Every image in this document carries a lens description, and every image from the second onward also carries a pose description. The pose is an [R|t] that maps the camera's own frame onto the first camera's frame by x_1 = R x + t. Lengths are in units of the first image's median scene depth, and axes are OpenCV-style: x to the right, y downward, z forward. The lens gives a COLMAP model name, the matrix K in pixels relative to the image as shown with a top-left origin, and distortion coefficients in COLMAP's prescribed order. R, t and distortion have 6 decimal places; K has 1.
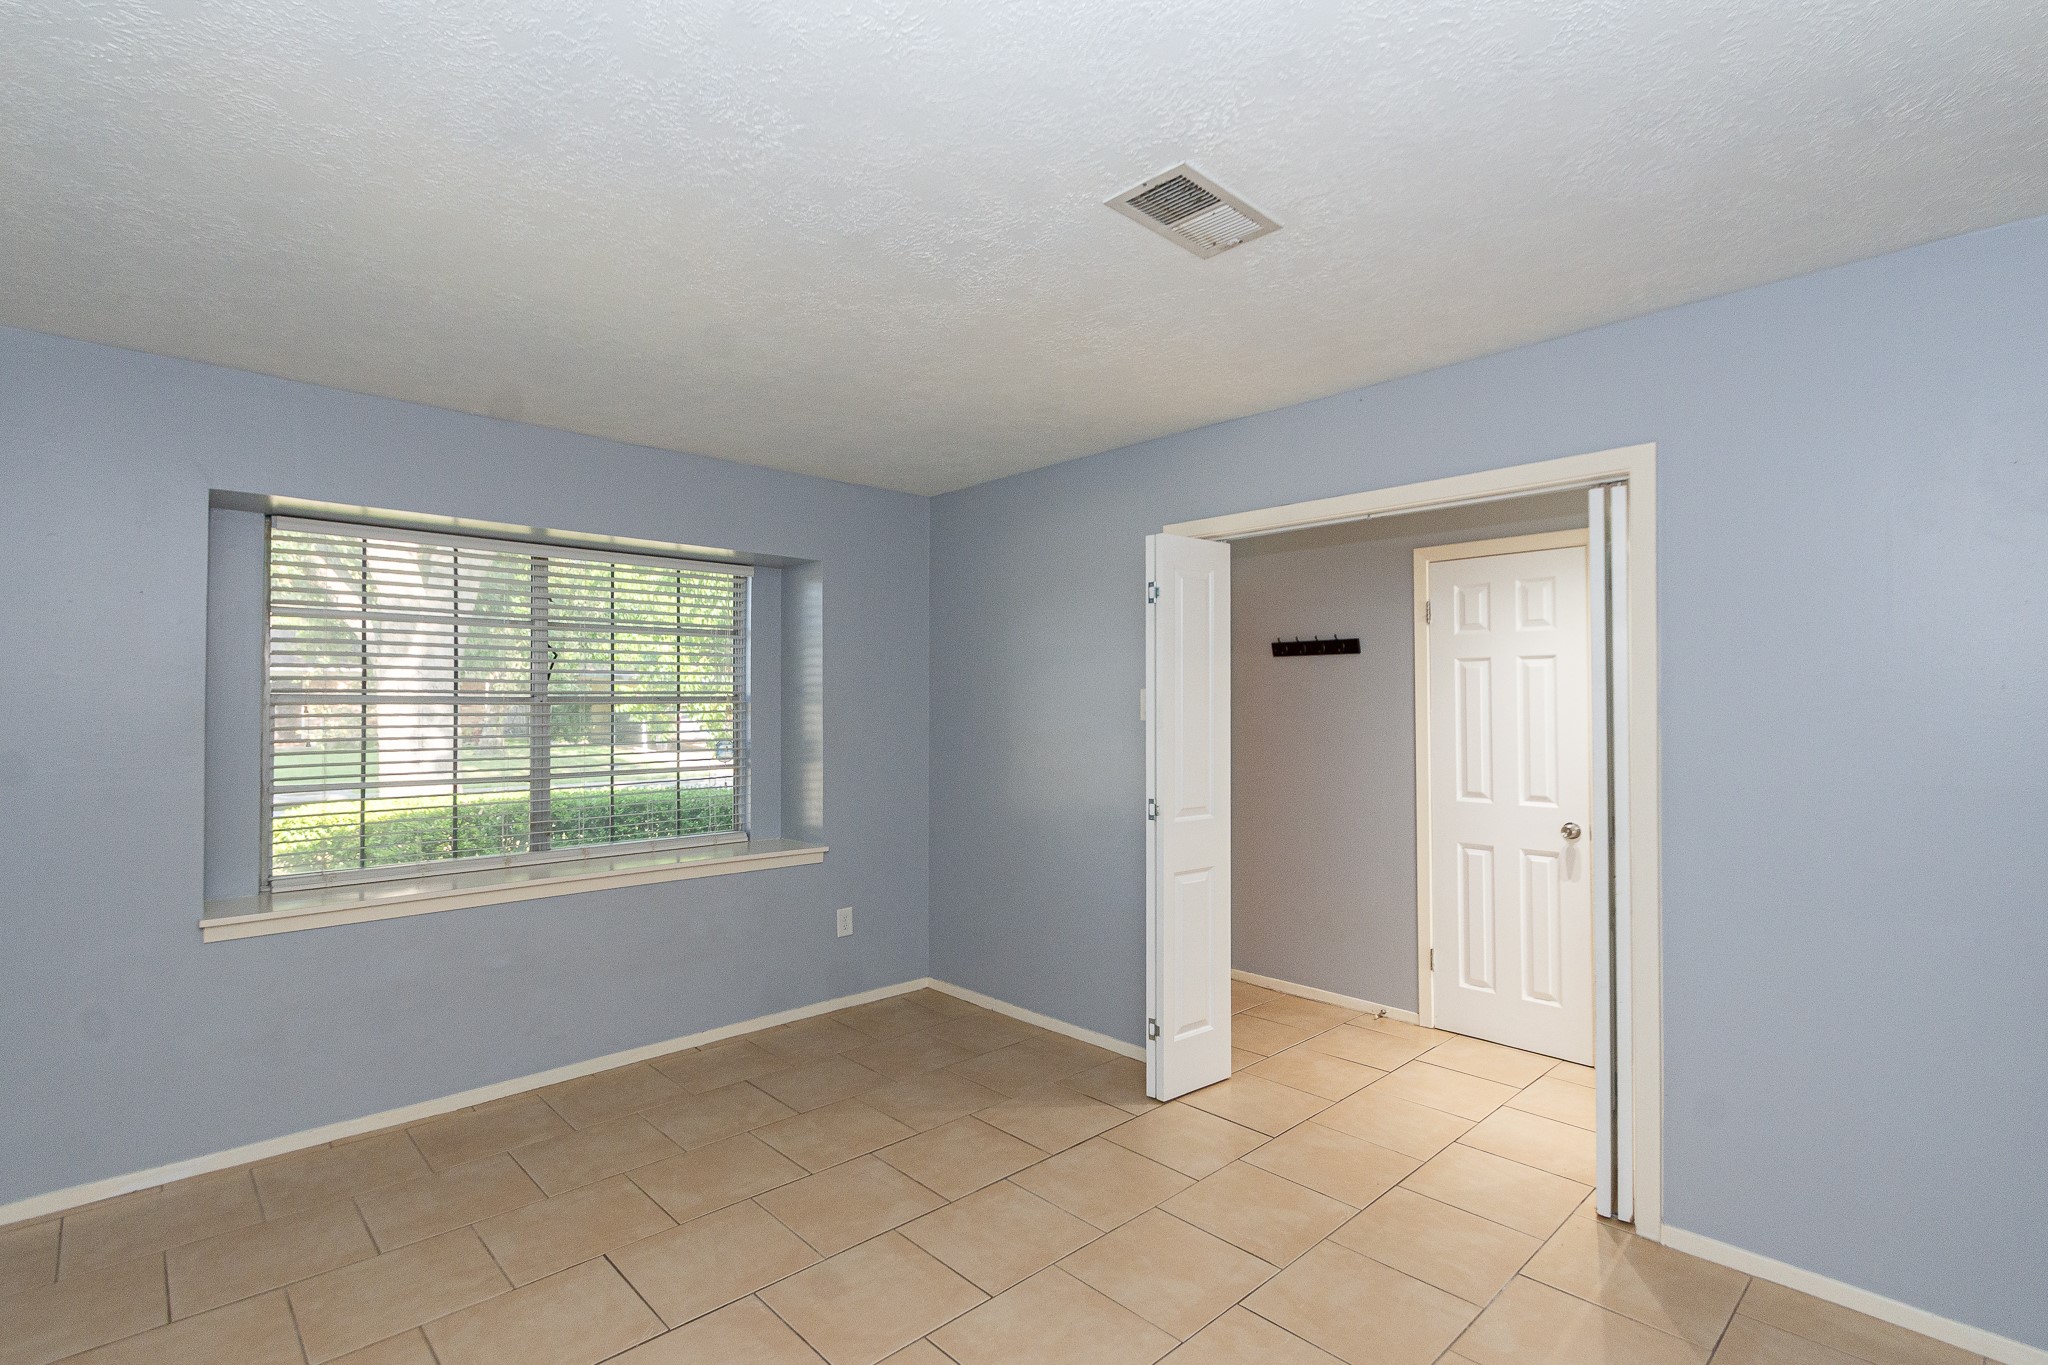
lens RADIAL K [[958.1, 0, 1014.7], [0, 958.1, 706.5], [0, 0, 1]] dist [0.002857, -0.000423]
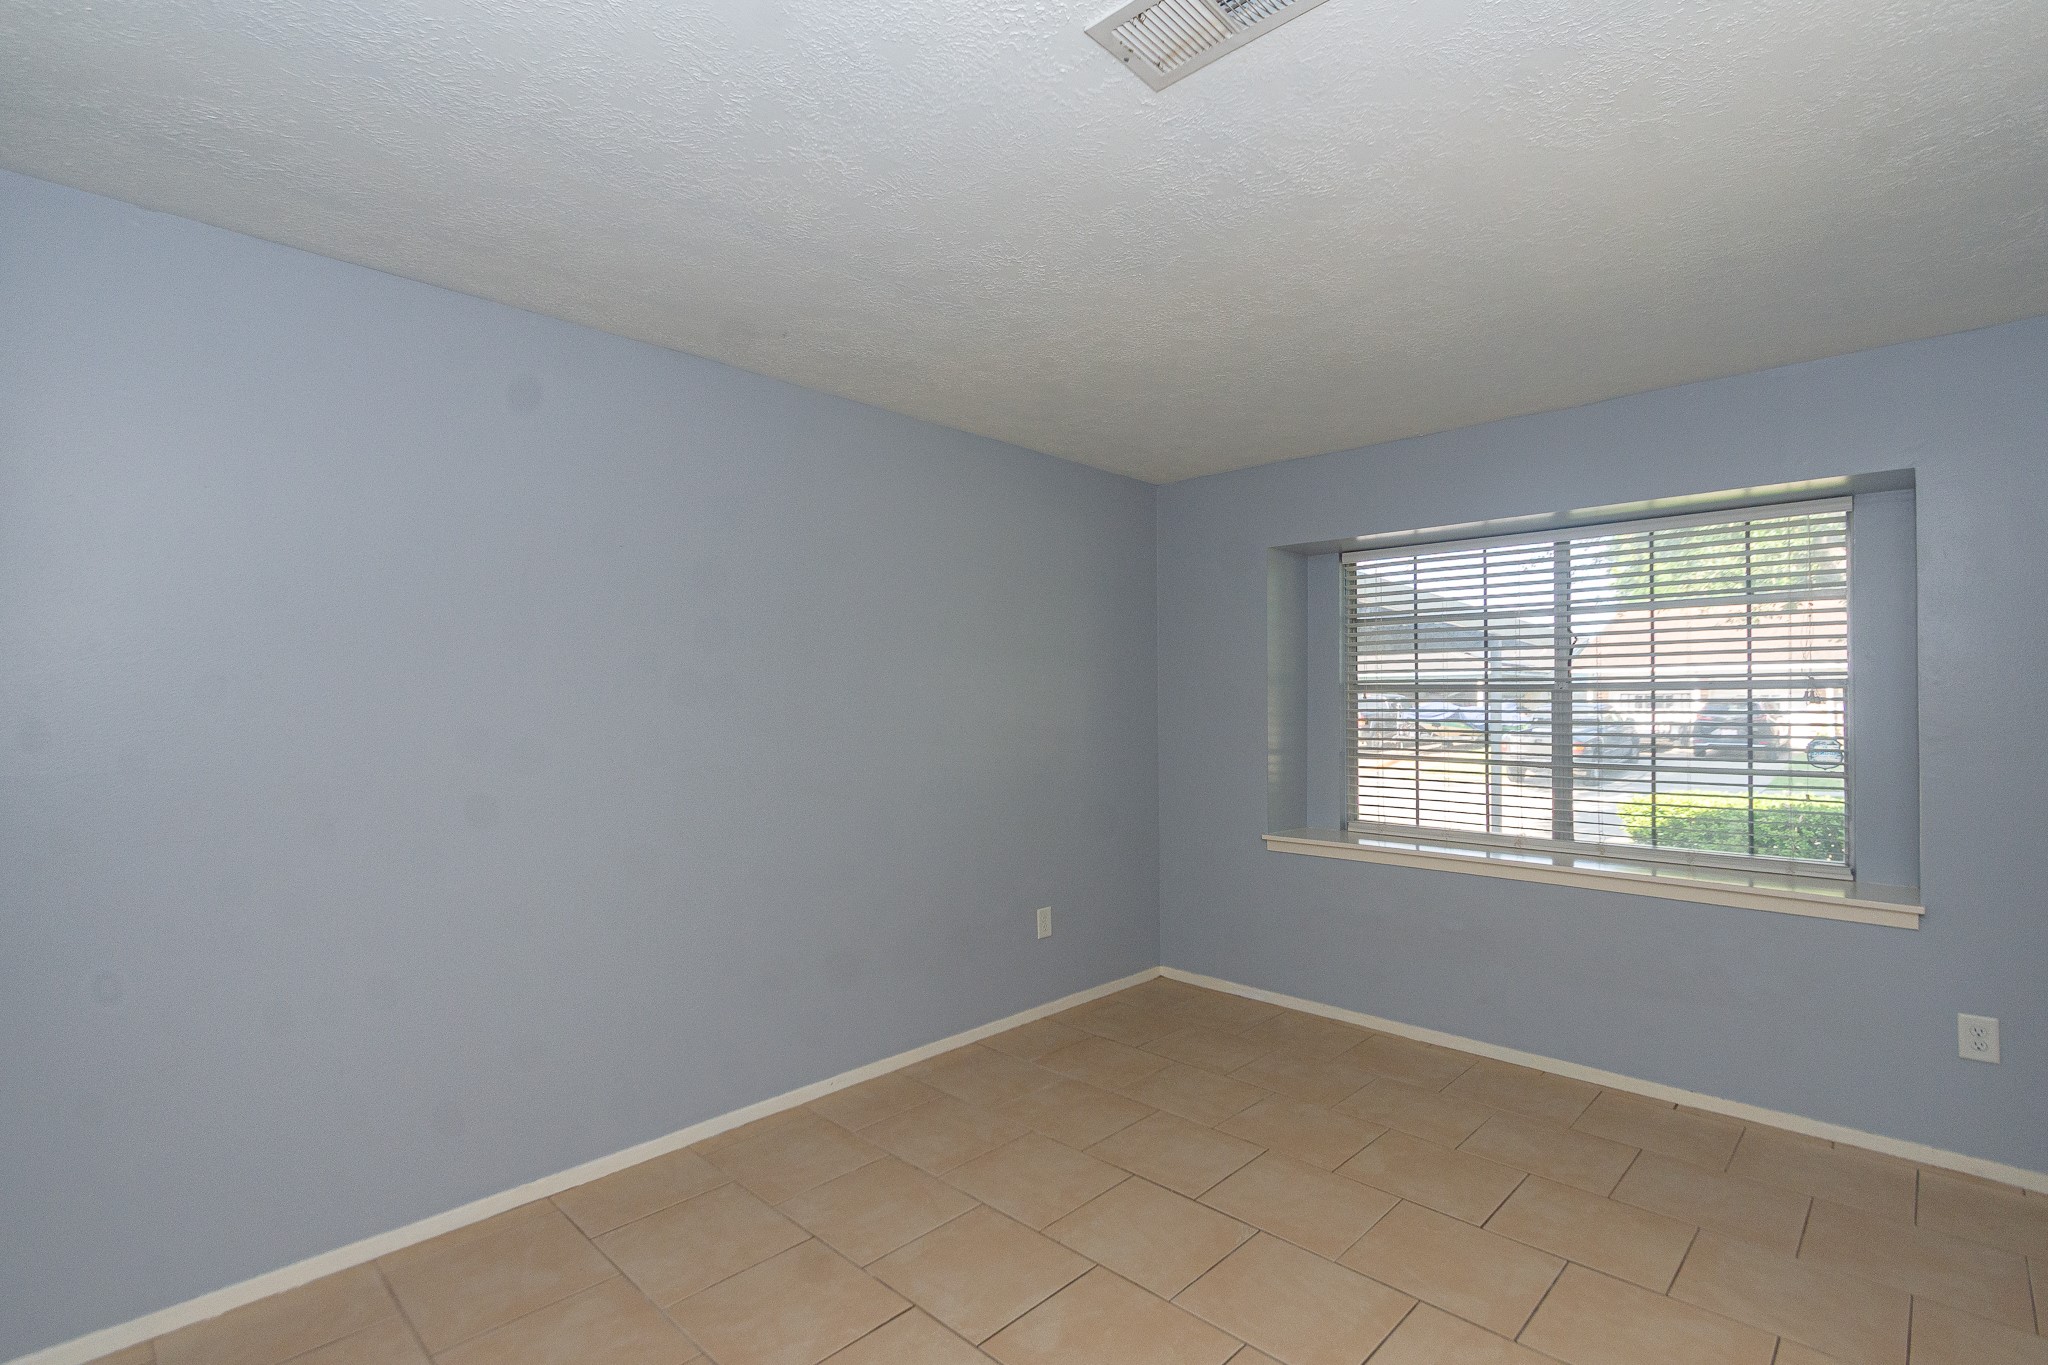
lens RADIAL K [[958.1, 0, 1014.7], [0, 958.1, 706.5], [0, 0, 1]] dist [0.002857, -0.000423]
pose [[0.040820, 0.017033, -0.999021, 0.491127], [0.006961, 0.999826, 0.017331, -0.007603], [0.999142, -0.007661, 0.040695, 0.410476]]
